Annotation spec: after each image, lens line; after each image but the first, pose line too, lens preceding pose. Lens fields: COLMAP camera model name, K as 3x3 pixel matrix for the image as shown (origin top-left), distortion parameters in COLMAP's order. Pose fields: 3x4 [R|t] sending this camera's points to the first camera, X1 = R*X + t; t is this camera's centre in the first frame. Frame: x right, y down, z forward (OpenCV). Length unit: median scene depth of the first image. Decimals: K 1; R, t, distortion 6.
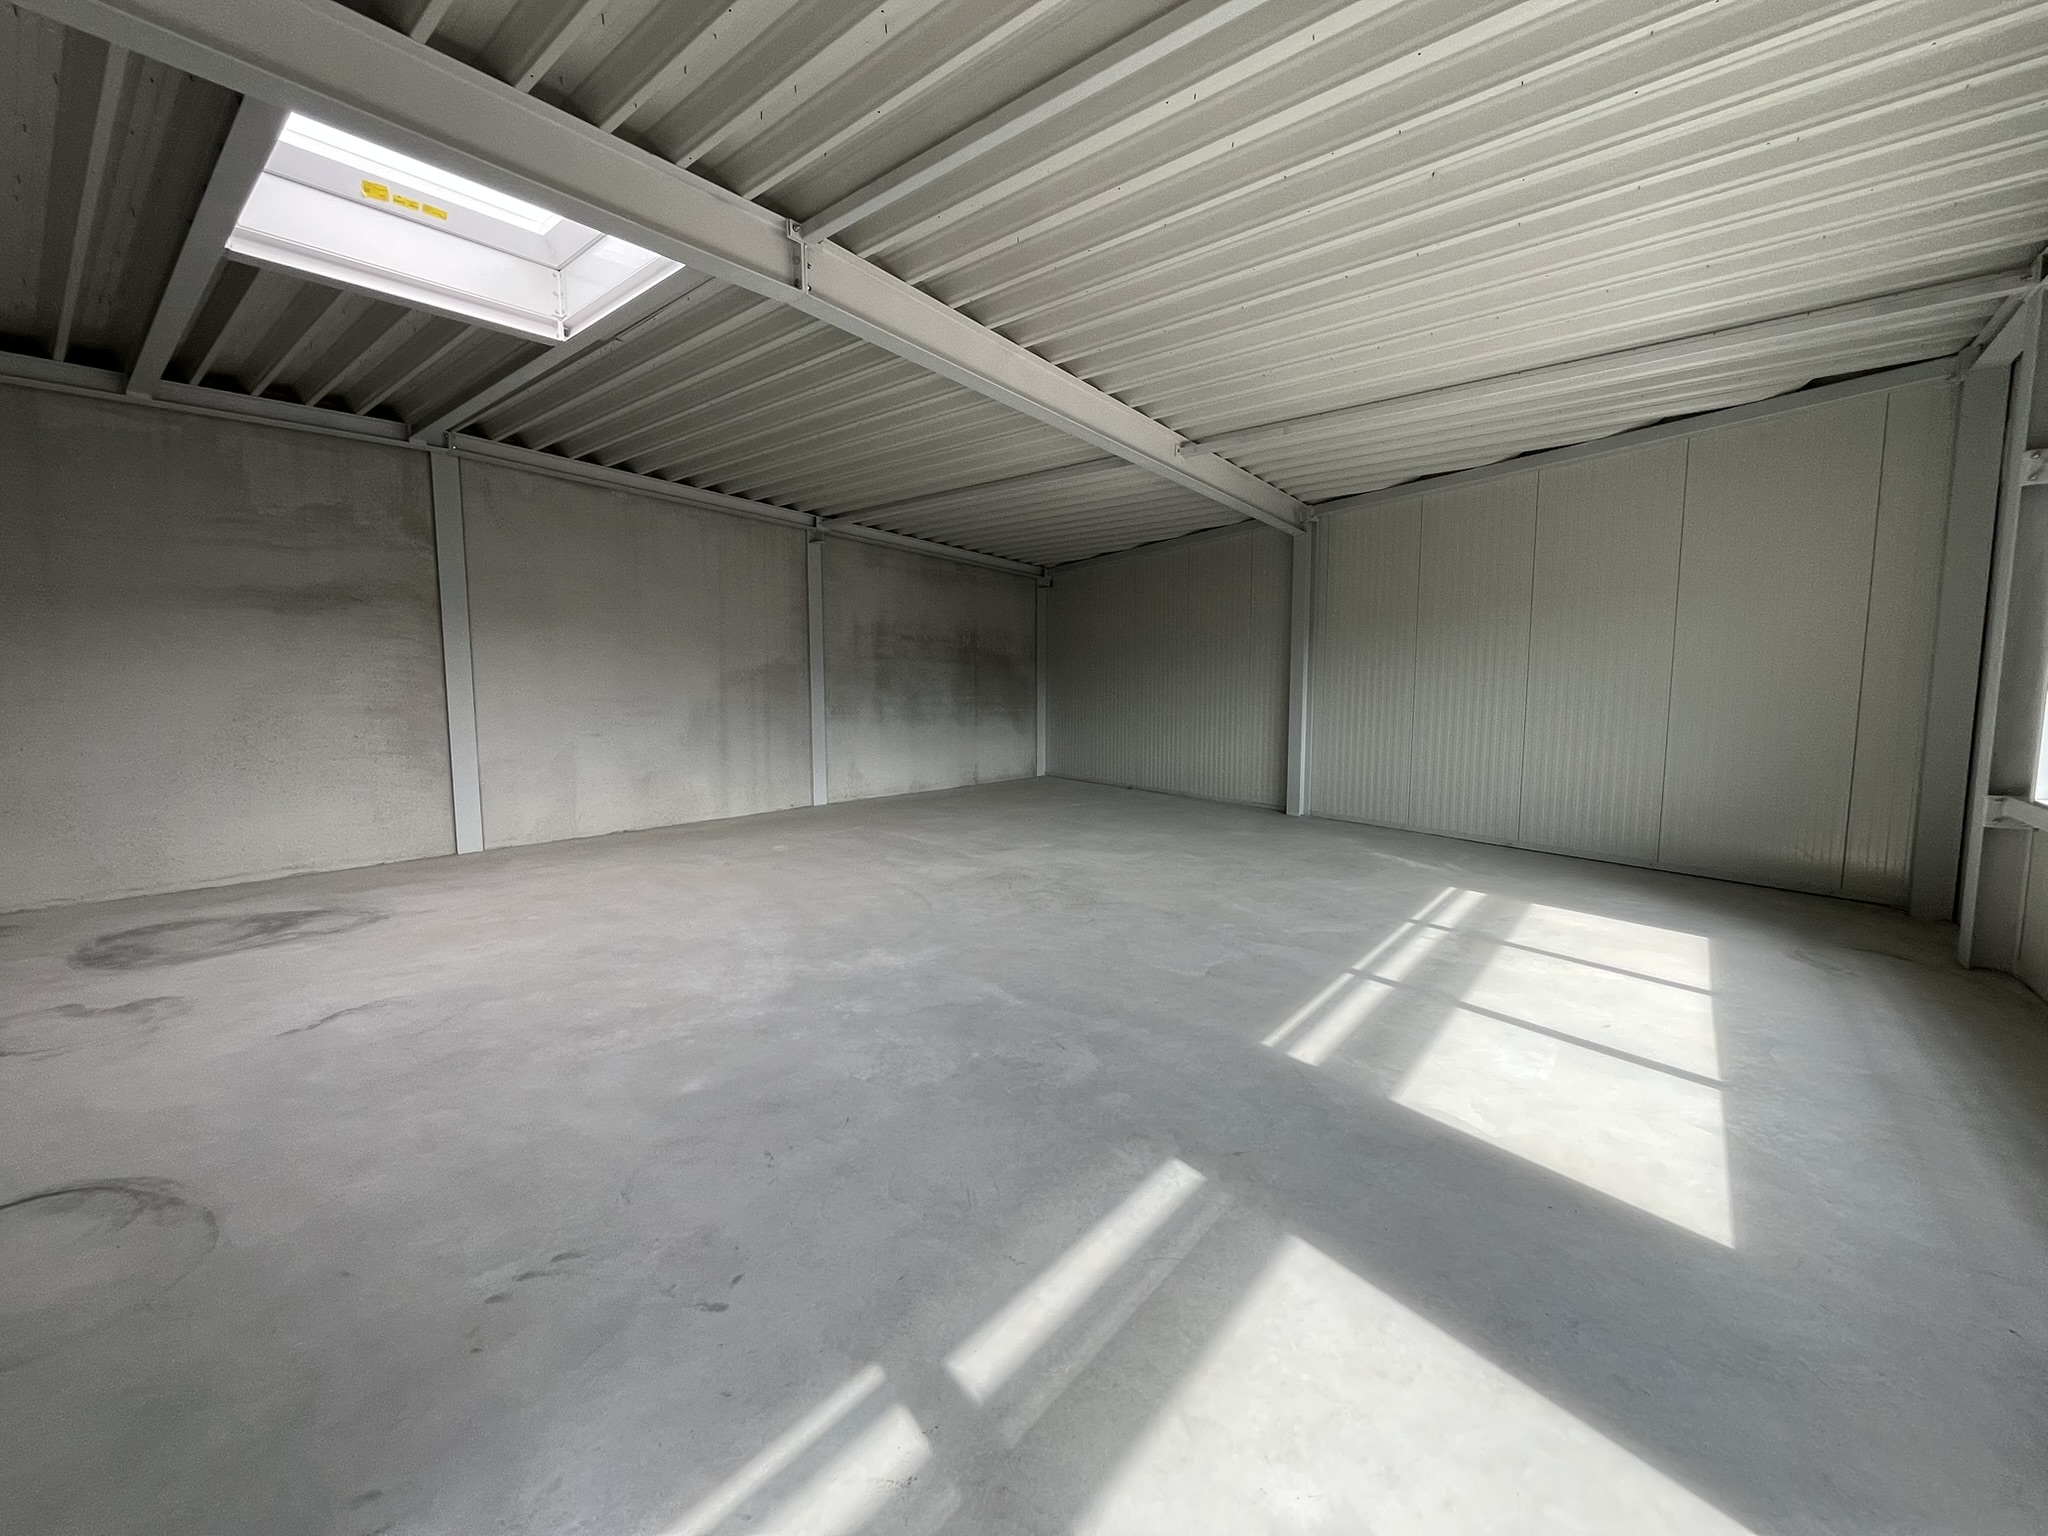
lens RADIAL K [[824.5, 0, 1017.0], [0, 824.5, 767.2], [0, 0, 1]] dist [-0.004961, 0.000214]
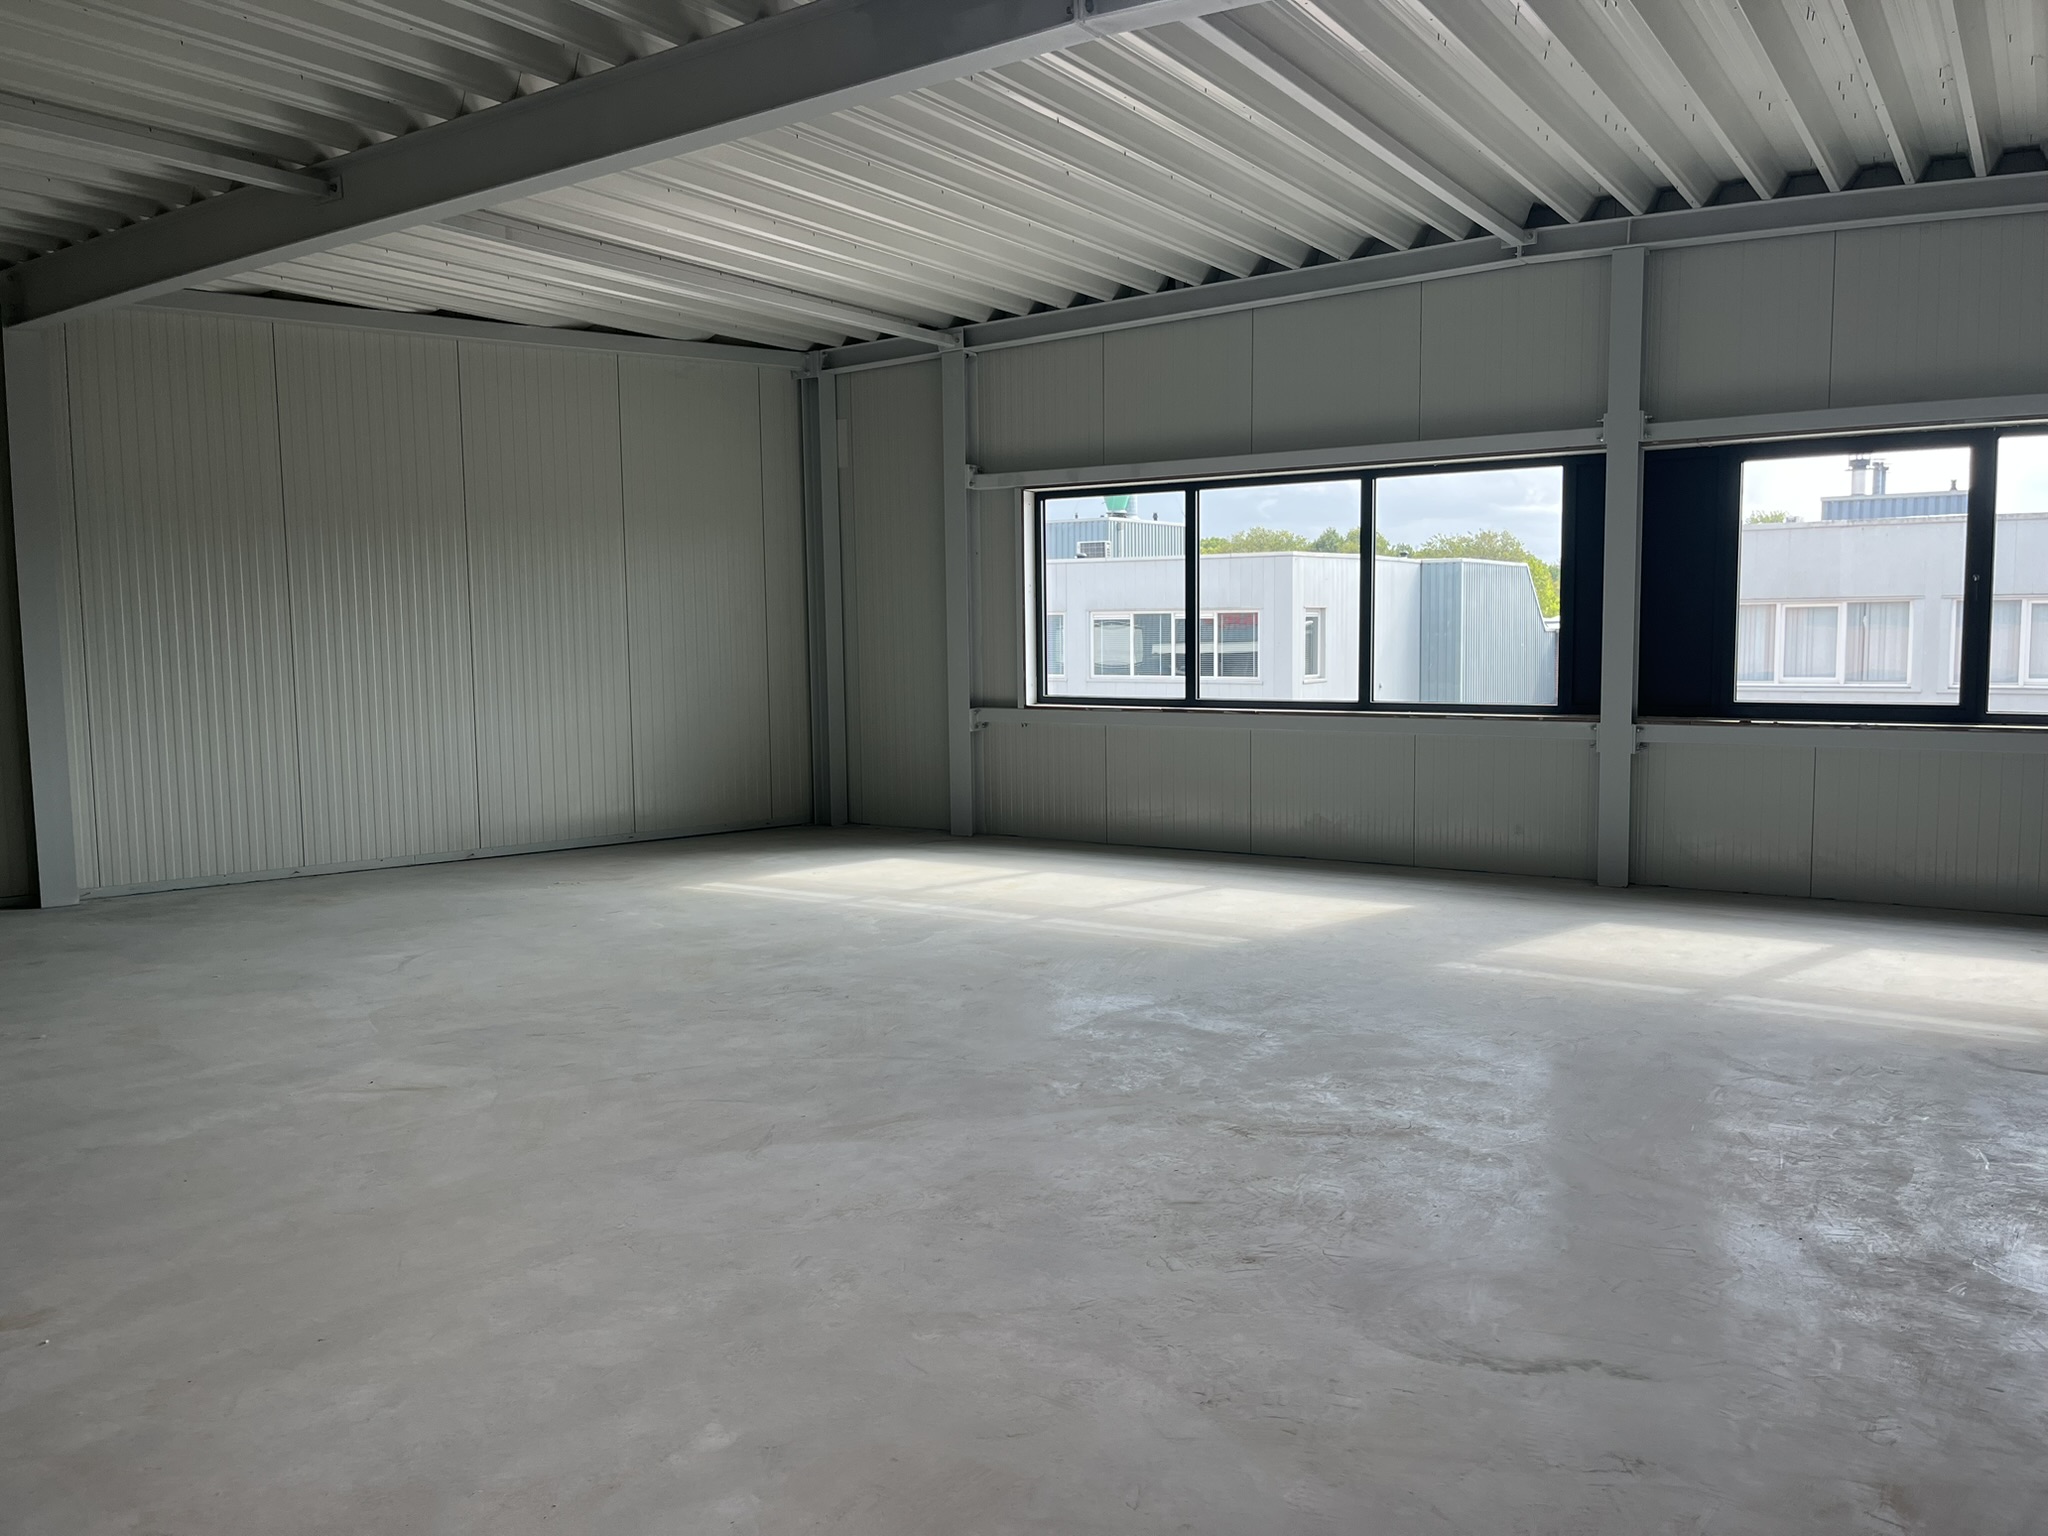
lens RADIAL K [[1549.8, 0, 1034.4], [0, 1549.8, 762.6], [0, 0, 1]] dist [0.067626, -0.099081]
pose [[-0.105526, -0.086185, 0.990675, -1.639837], [0.104580, 0.989751, 0.097245, -0.139937], [-0.988902, 0.113867, -0.095431, 1.324991]]
